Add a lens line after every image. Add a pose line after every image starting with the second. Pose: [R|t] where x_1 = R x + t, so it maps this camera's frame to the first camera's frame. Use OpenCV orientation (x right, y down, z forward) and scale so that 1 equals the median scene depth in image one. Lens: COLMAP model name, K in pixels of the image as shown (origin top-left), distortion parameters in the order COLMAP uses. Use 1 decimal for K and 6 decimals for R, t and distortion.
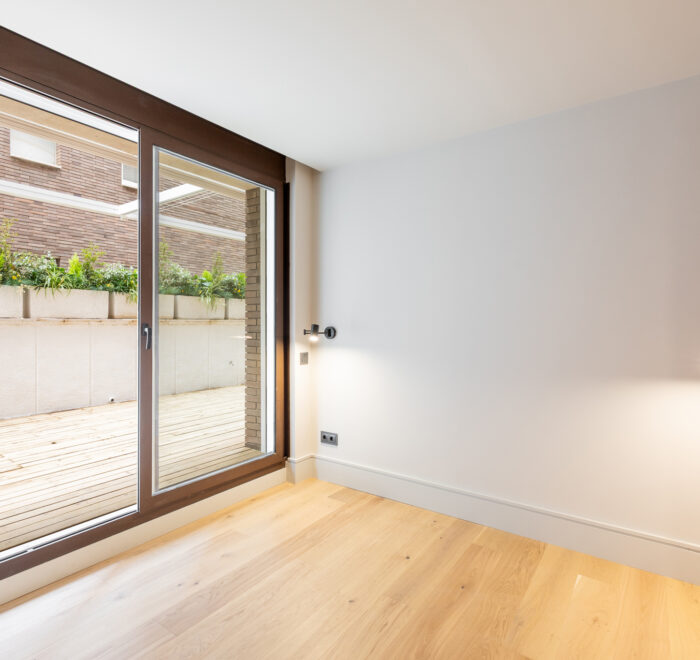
lens RADIAL K [[416.0, 0, 328.9], [0, 416.0, 322.0], [0, 0, 1]] dist [-0.001151, 0.000405]
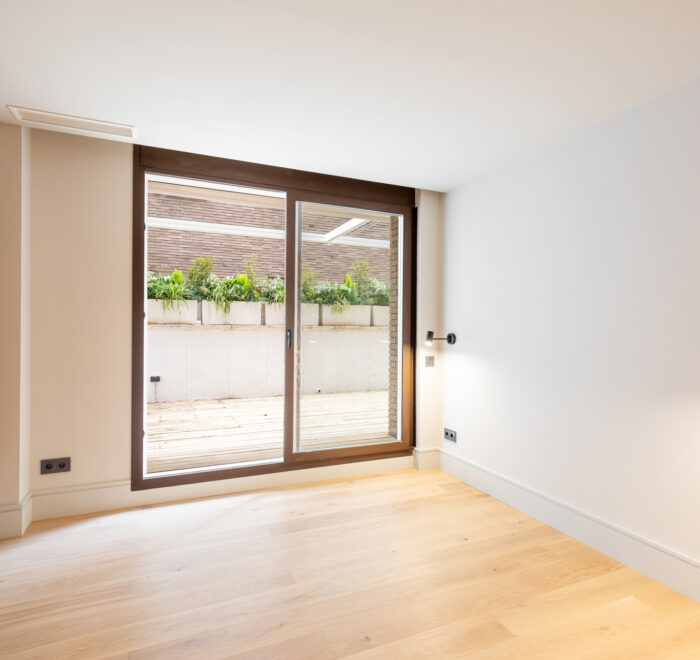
lens RADIAL K [[418.9, 0, 347.8], [0, 418.9, 328.9], [0, 0, 1]] dist [-0.000157, 0.000135]
pose [[0.868872, 0.004871, -0.495013, 0.307444], [-0.004977, 0.999987, 0.001105, -0.000279], [0.495012, 0.001503, 0.868885, -0.092324]]
